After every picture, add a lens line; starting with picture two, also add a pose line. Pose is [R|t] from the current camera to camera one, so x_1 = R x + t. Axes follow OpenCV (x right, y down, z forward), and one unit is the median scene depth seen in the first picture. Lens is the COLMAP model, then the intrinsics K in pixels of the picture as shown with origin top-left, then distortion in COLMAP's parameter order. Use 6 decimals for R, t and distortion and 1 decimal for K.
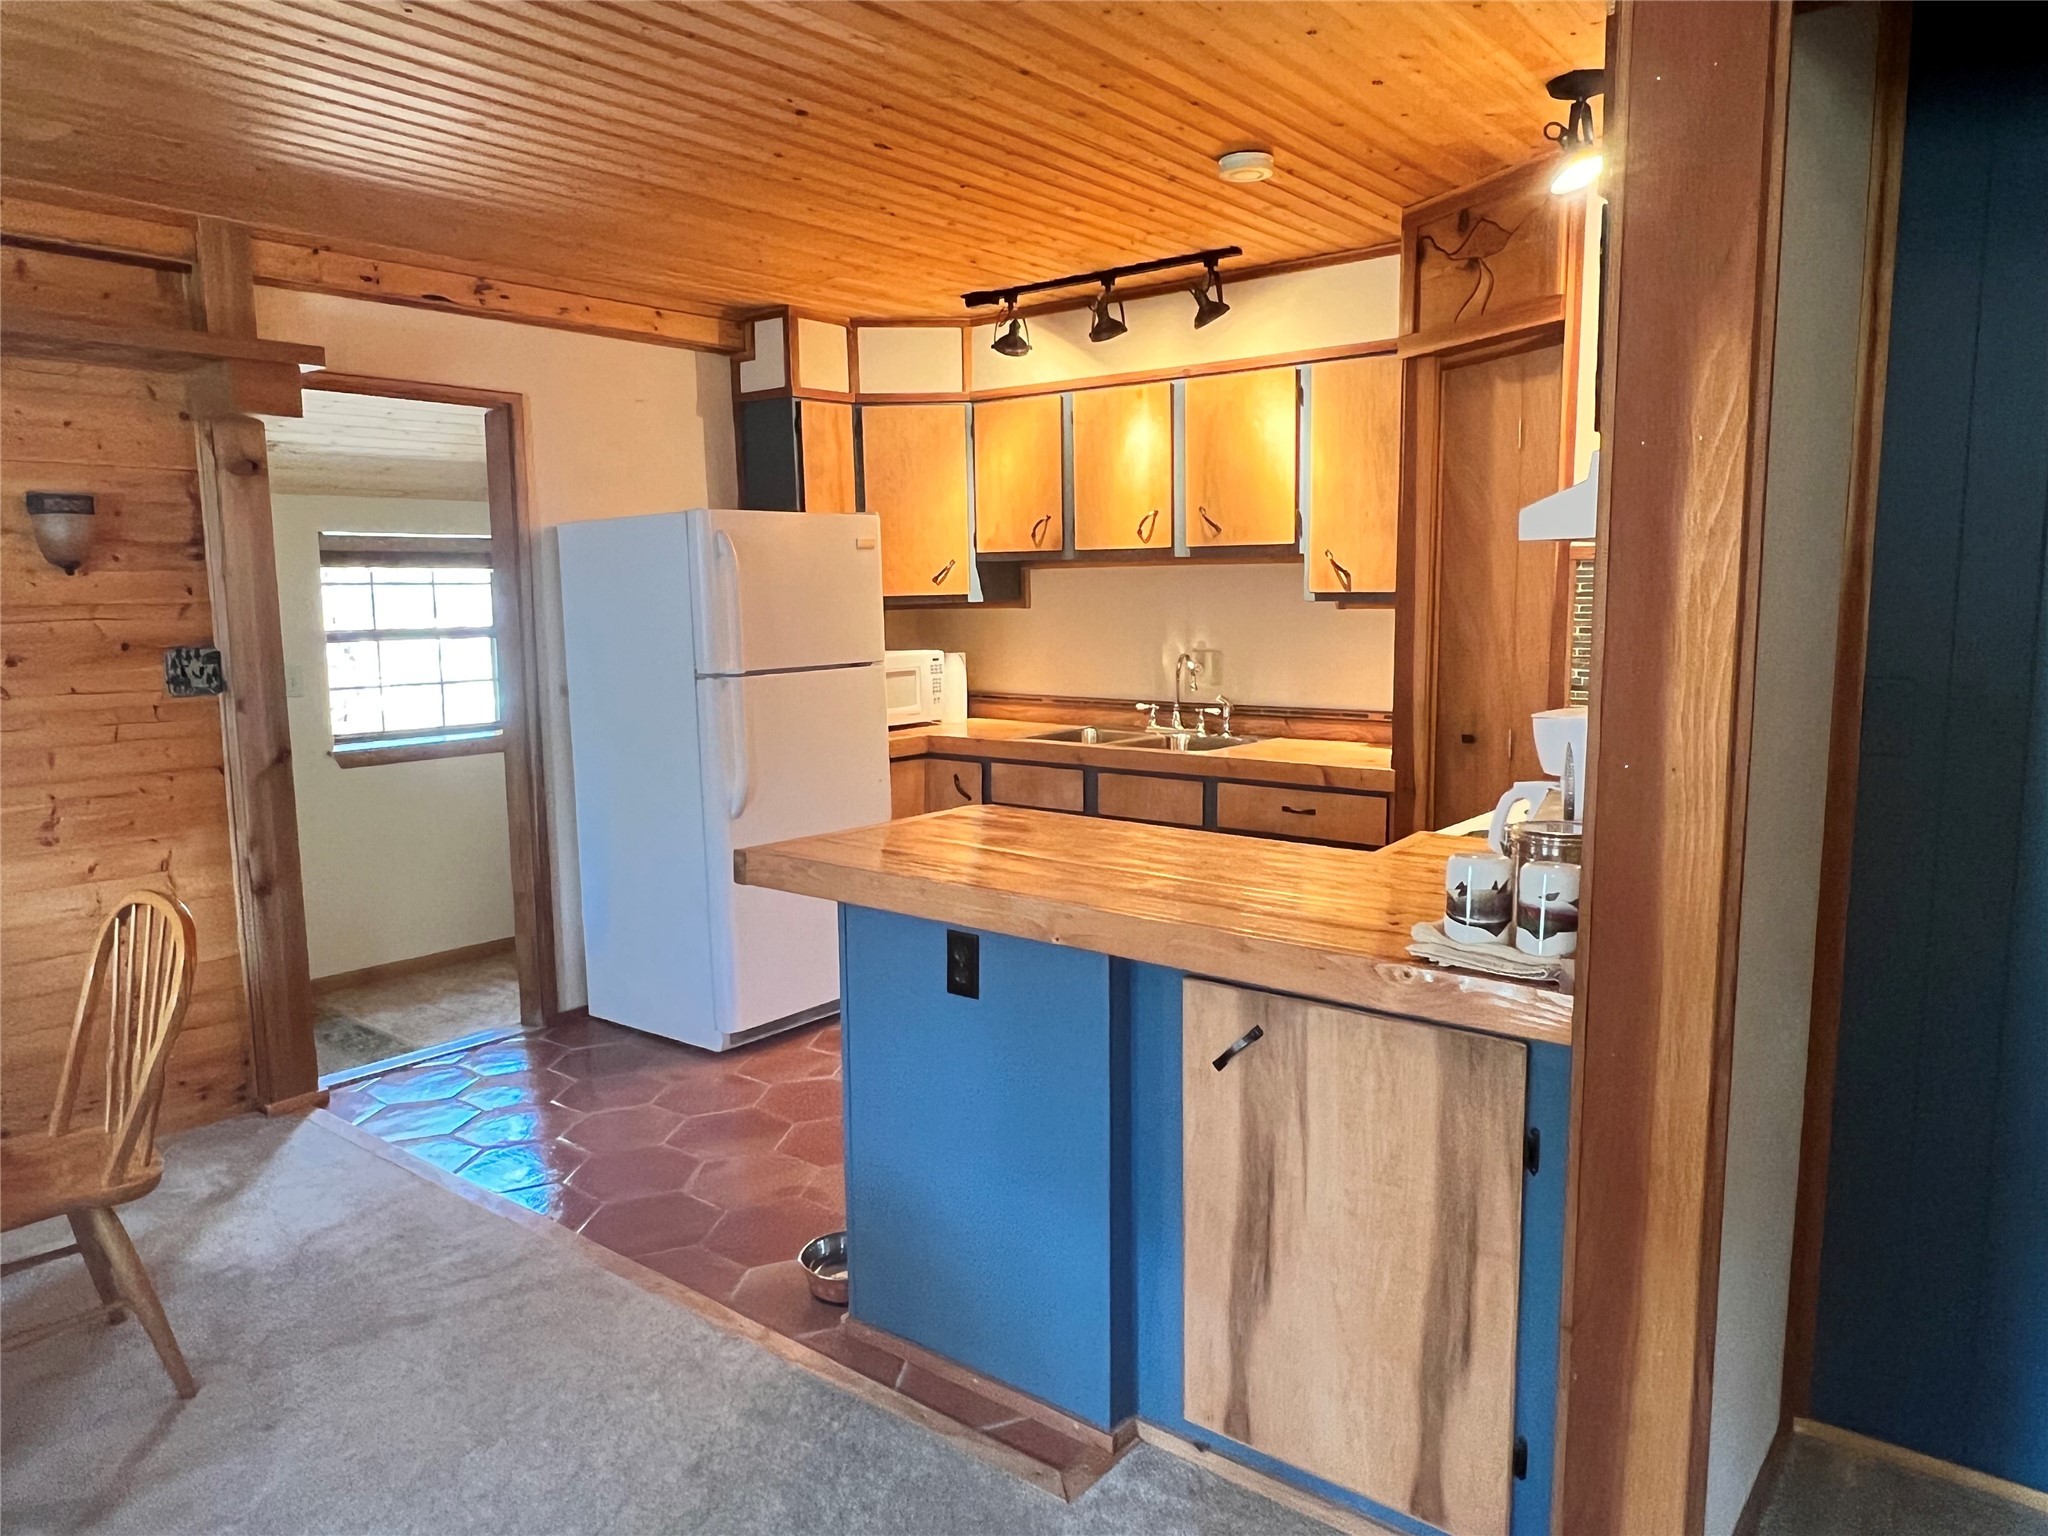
lens RADIAL K [[1385.5, 0, 1022.4], [0, 1385.5, 769.7], [0, 0, 1]] dist [-0.004060, -0.002661]
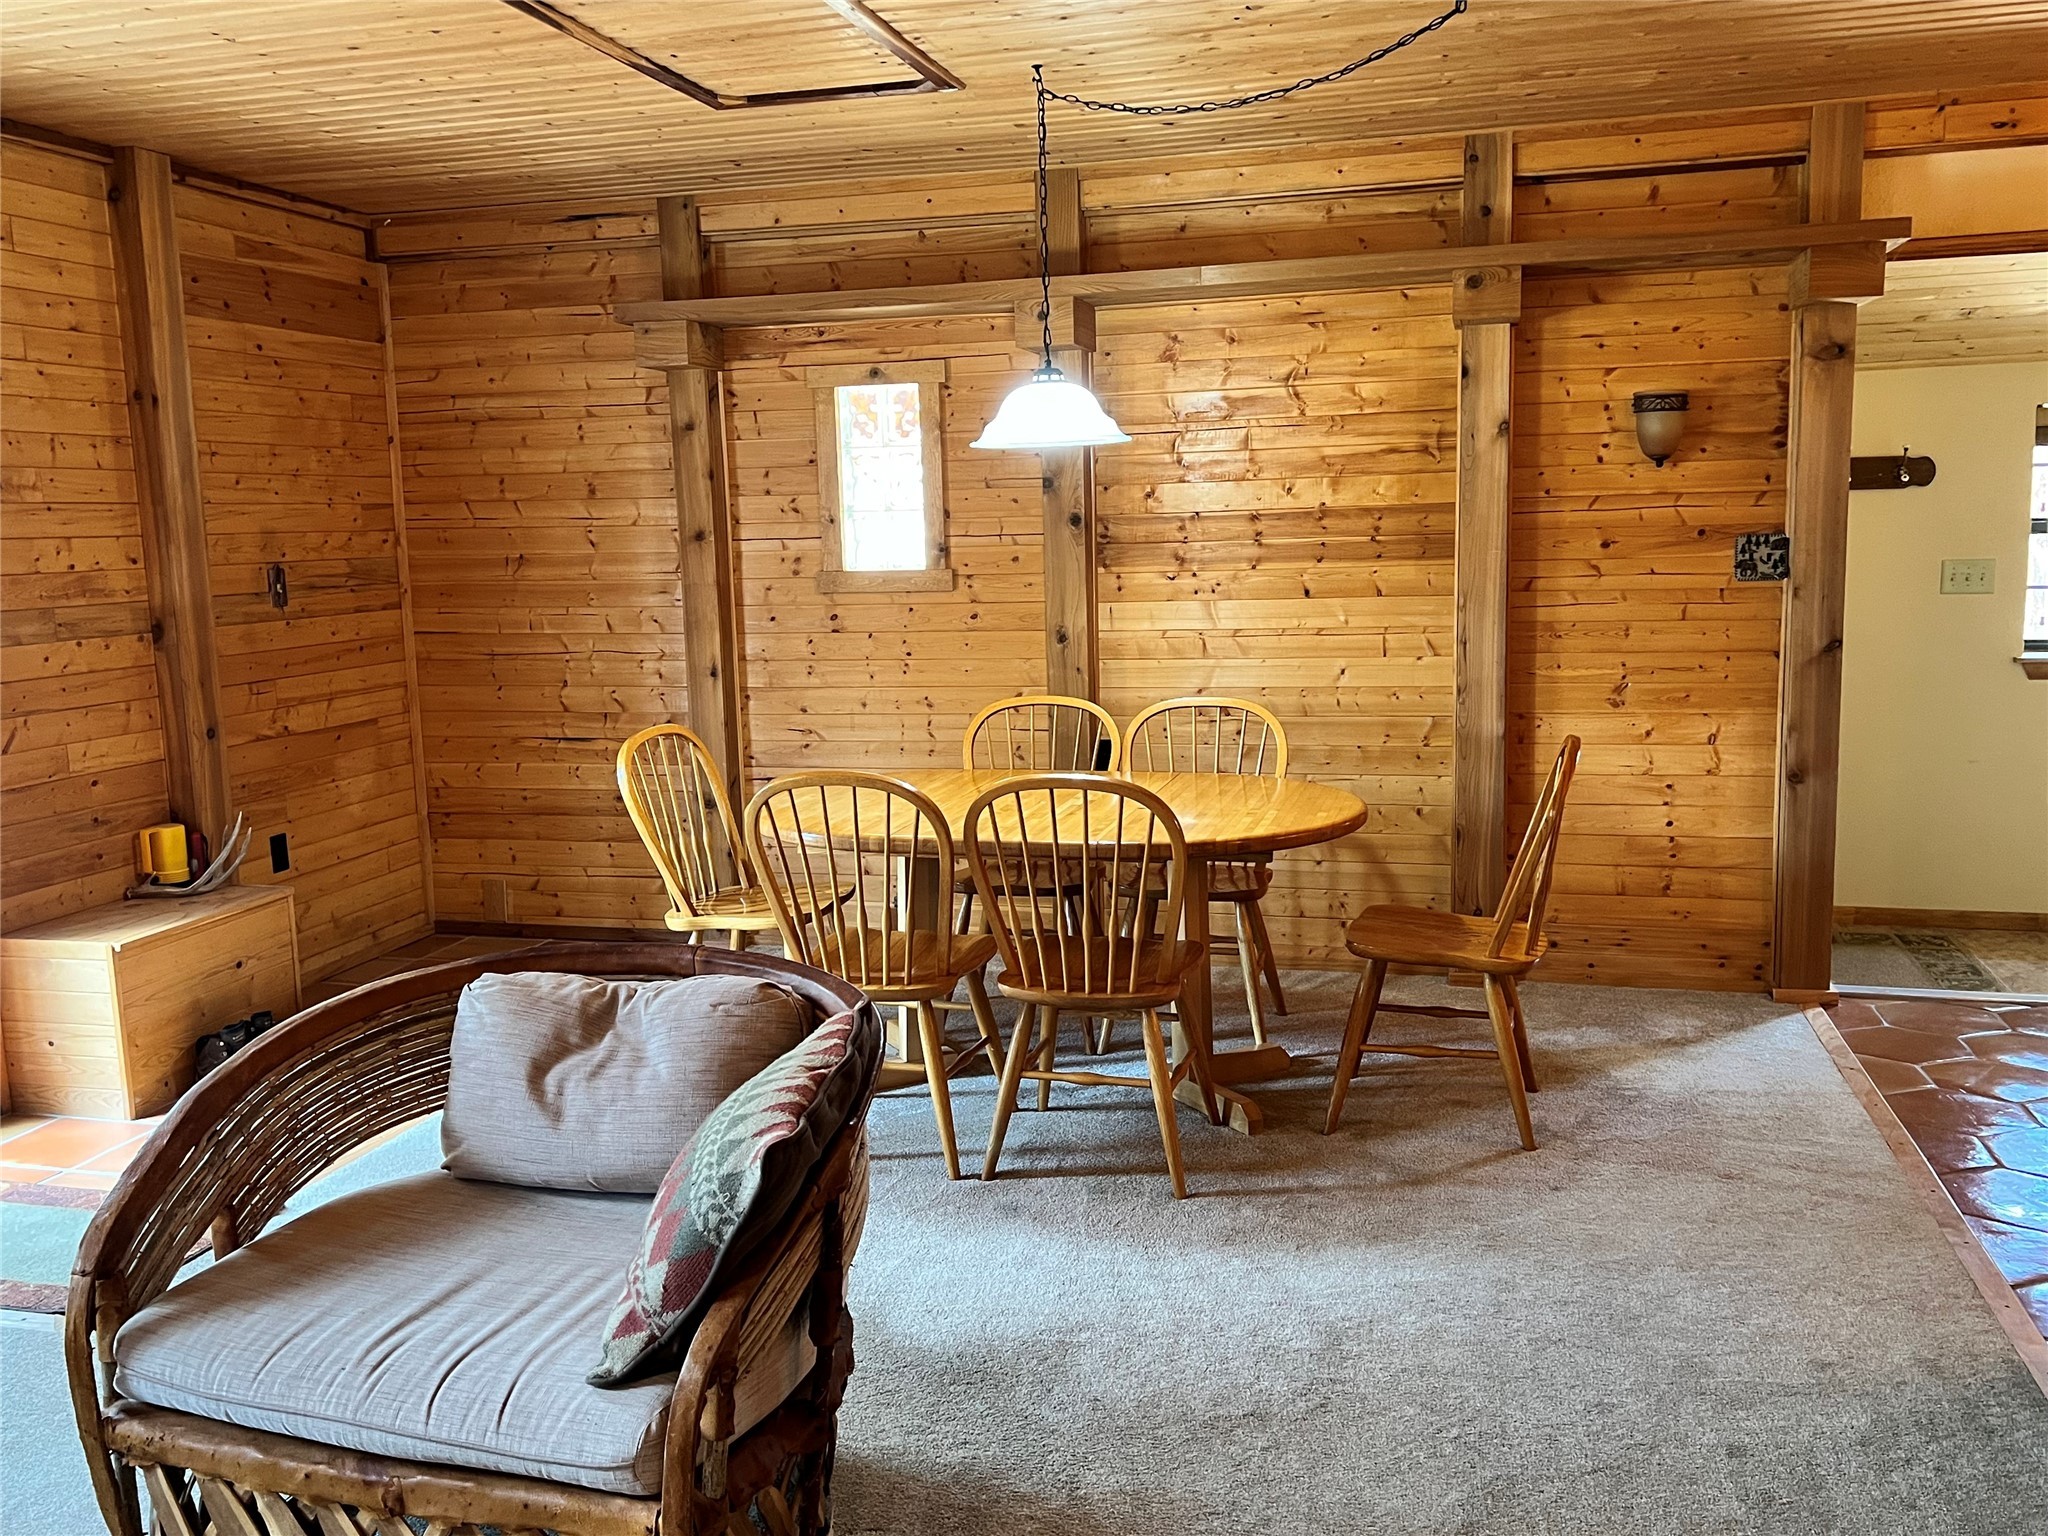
lens RADIAL K [[1716.0, 0, 1016.6], [0, 1716.0, 768.0], [0, 0, 1]] dist [0.015380, -0.001984]
pose [[0.407852, 0.132648, -0.903361, 0.363008], [-0.094562, 0.990207, 0.102707, 0.005672], [0.908138, 0.043535, 0.416402, -0.035891]]
